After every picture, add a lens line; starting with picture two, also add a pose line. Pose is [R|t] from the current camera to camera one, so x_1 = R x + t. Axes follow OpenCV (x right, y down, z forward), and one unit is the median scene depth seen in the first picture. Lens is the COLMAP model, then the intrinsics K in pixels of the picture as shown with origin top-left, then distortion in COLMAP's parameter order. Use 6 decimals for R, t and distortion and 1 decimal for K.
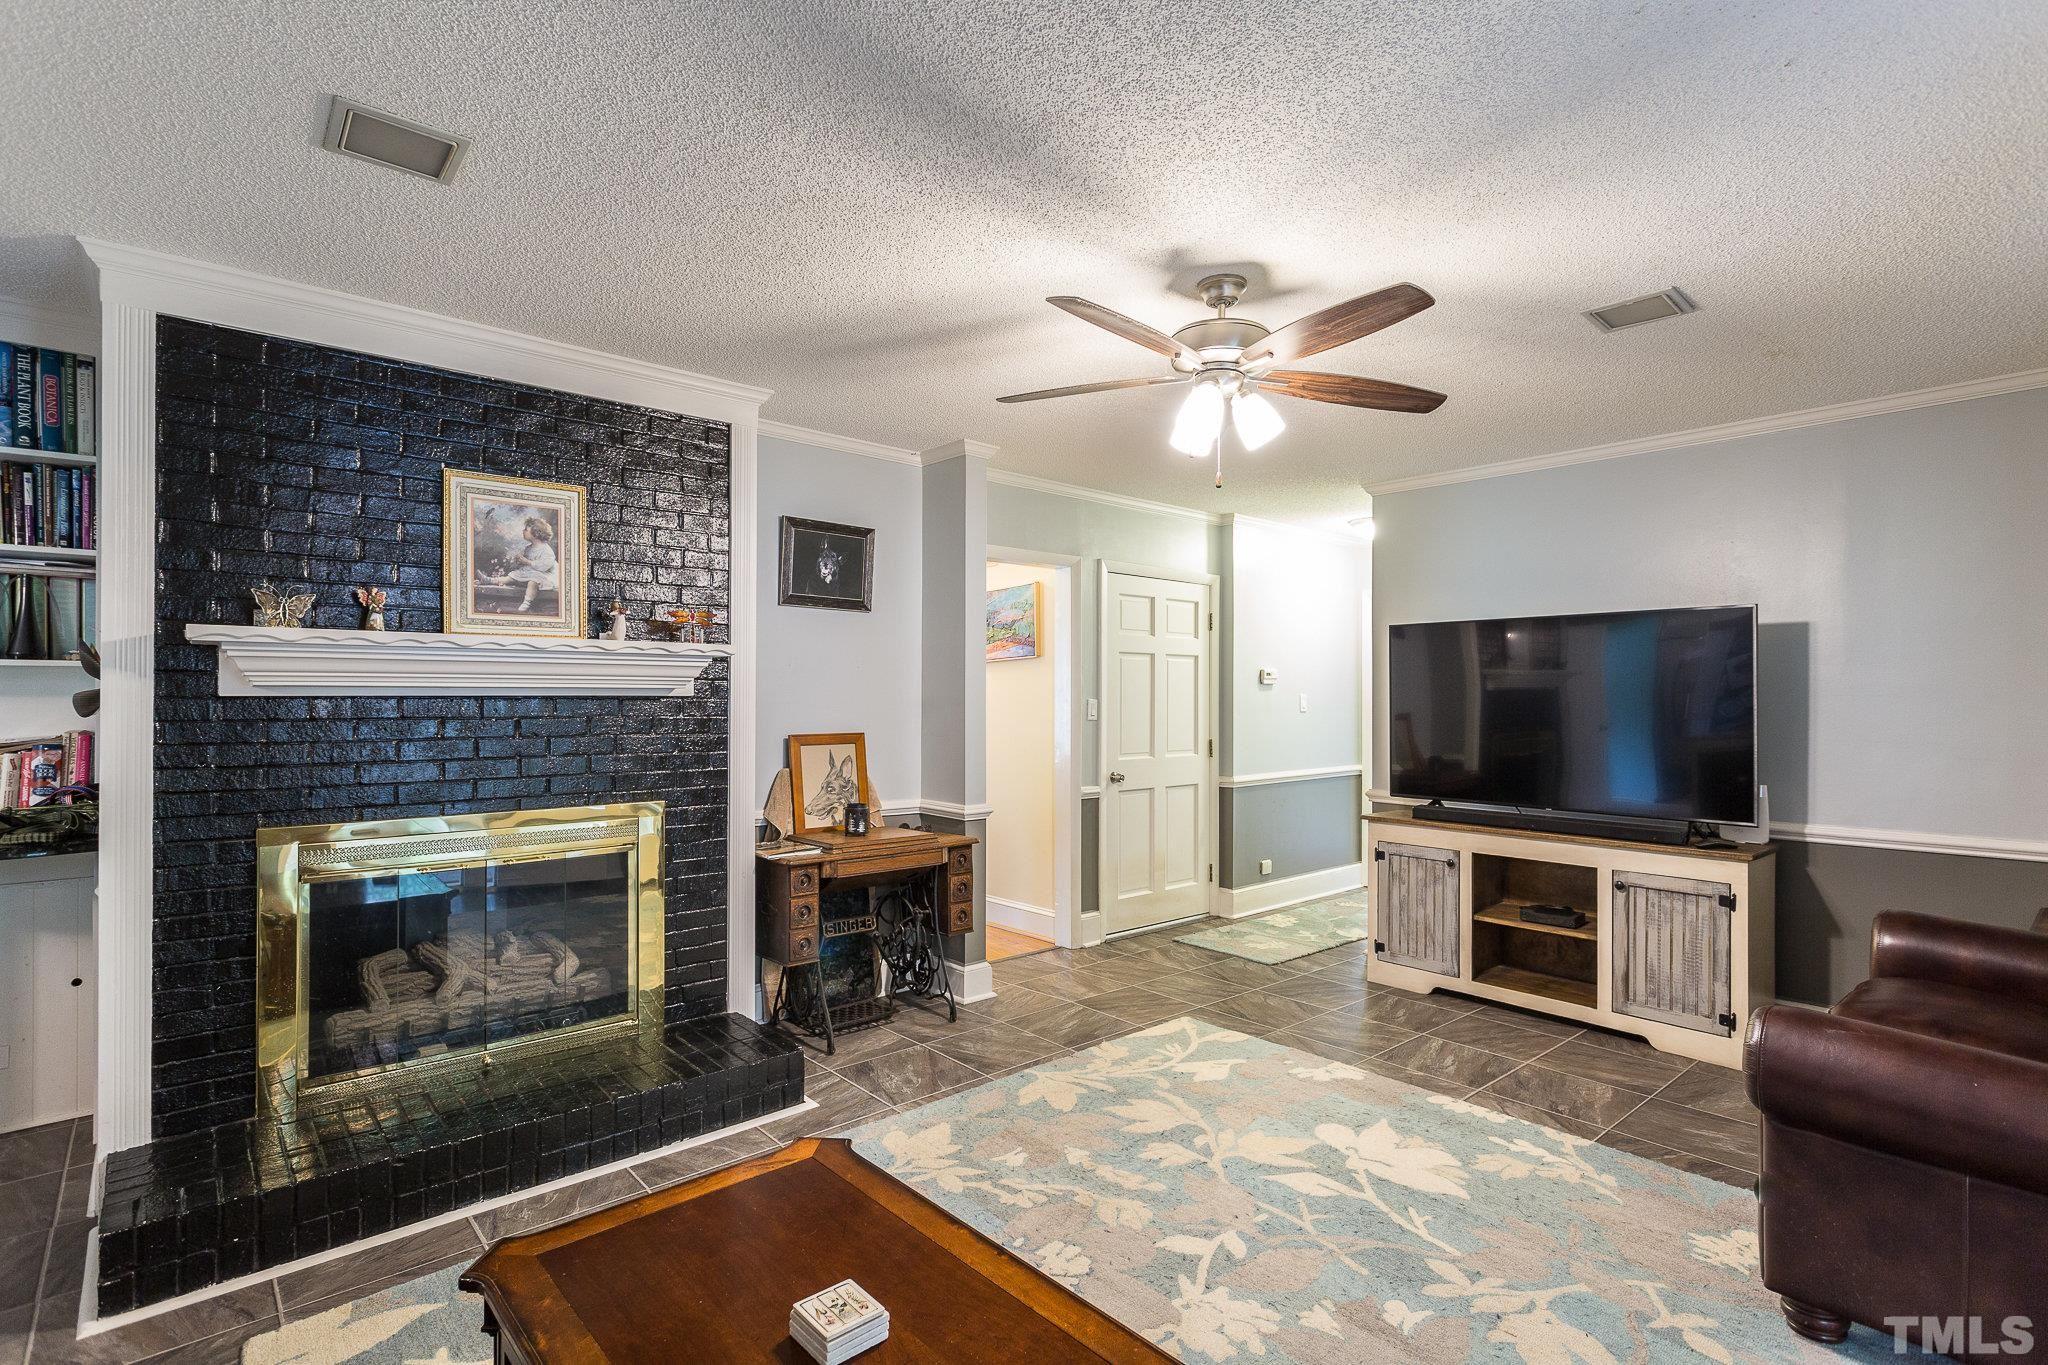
lens RADIAL K [[988.9, 0, 1022.0], [0, 988.9, 696.5], [0, 0, 1]] dist [0.000506, -0.000353]
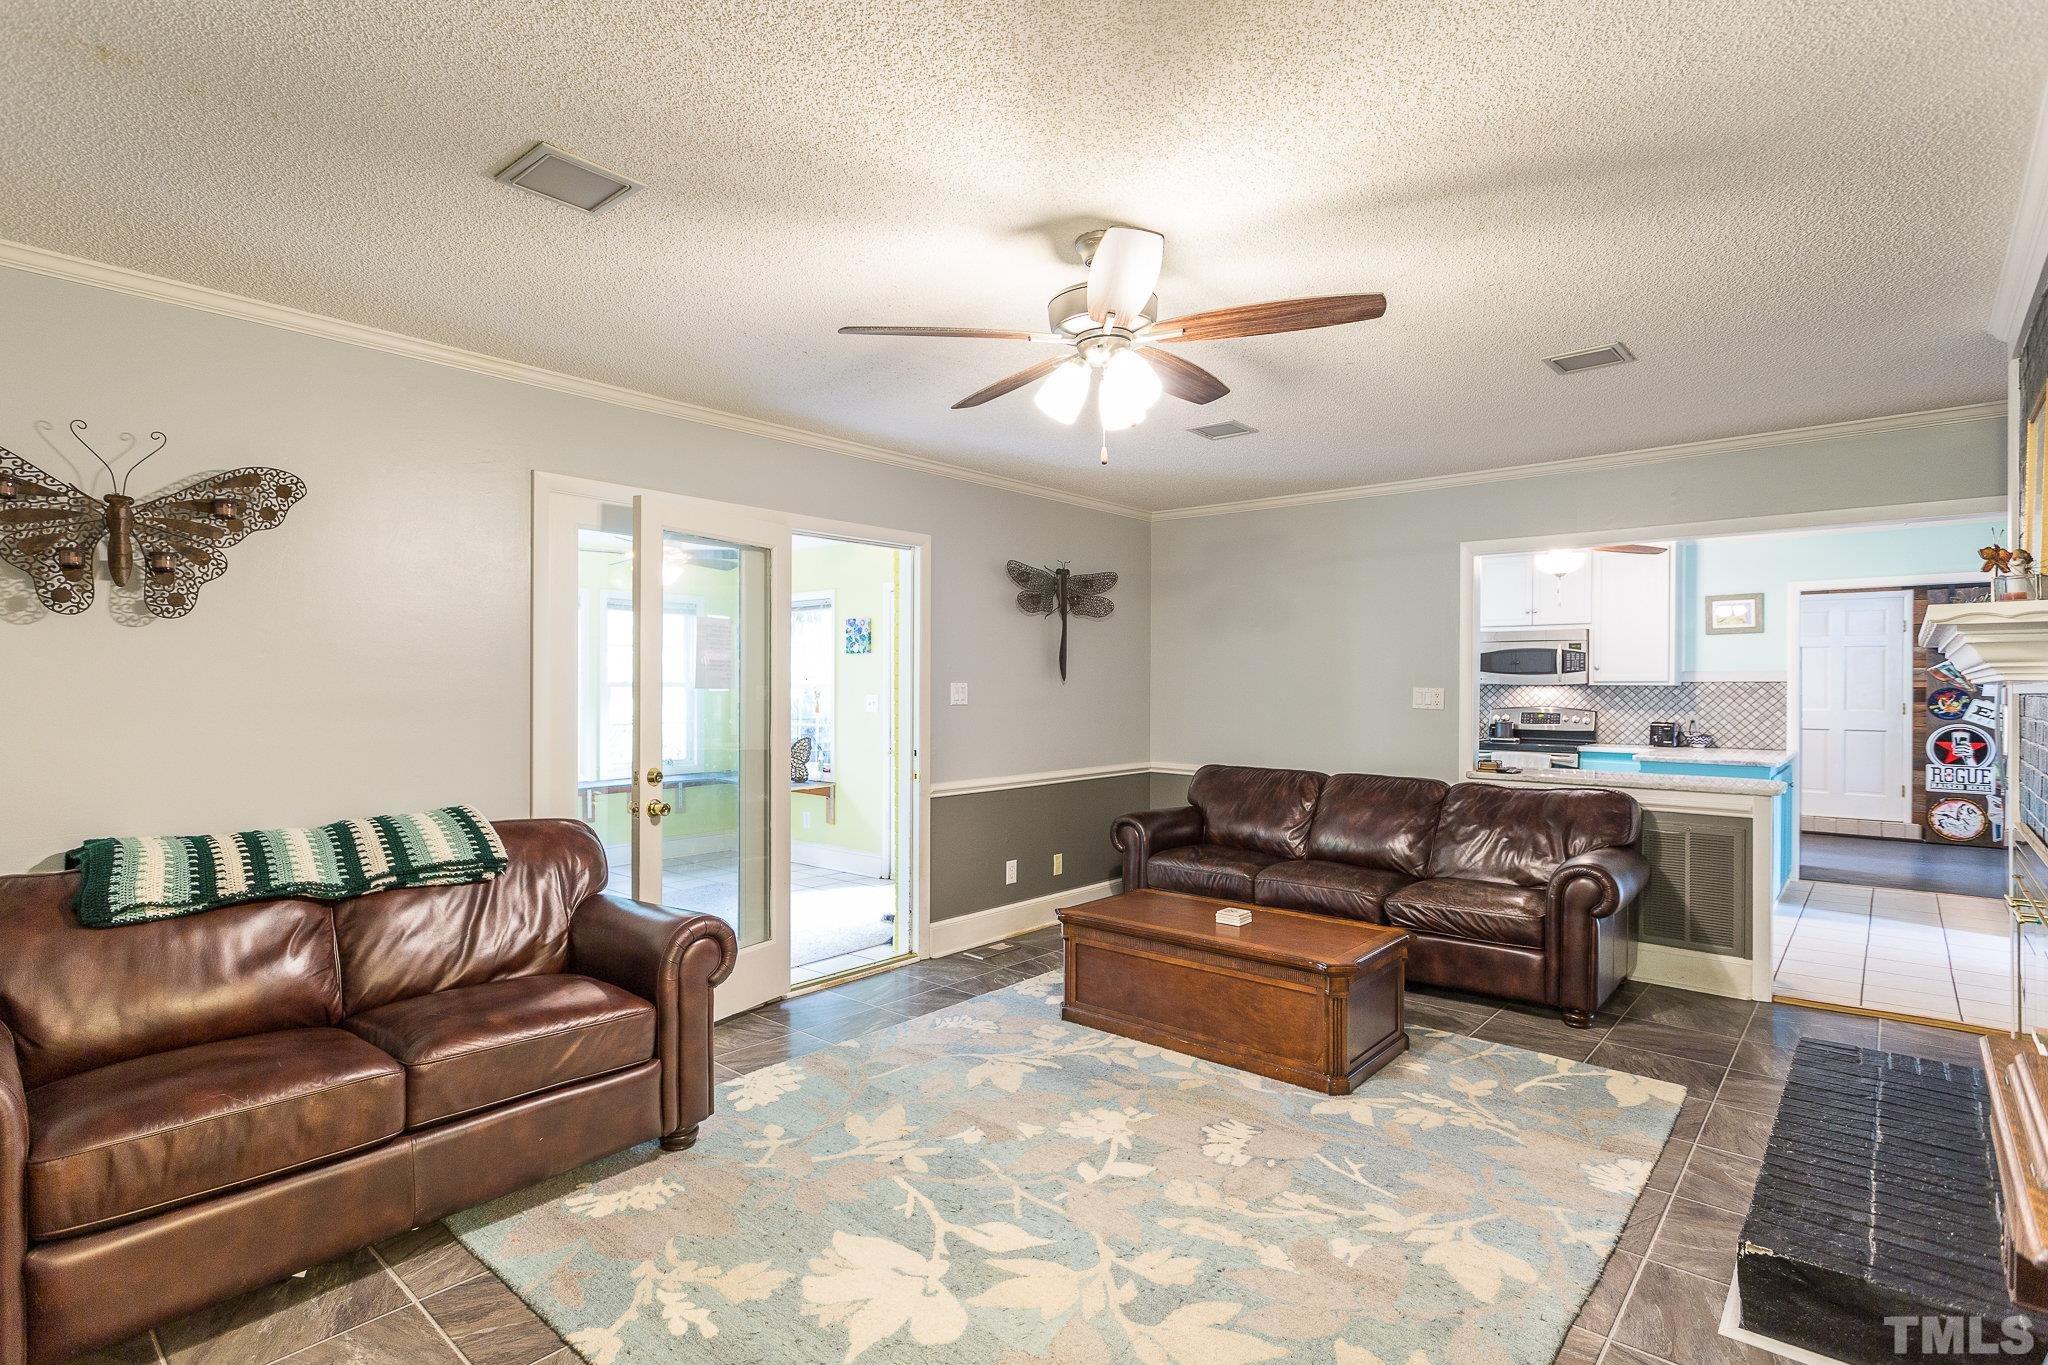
lens RADIAL K [[988.9, 0, 1024.1], [0, 988.9, 684.0], [0, 0, 1]] dist [0.000506, -0.000353]
pose [[-0.991638, -0.003472, -0.129002, 0.387538], [-0.002961, 0.999987, -0.004148, -0.001466], [0.129015, -0.003731, -0.991636, 1.885682]]
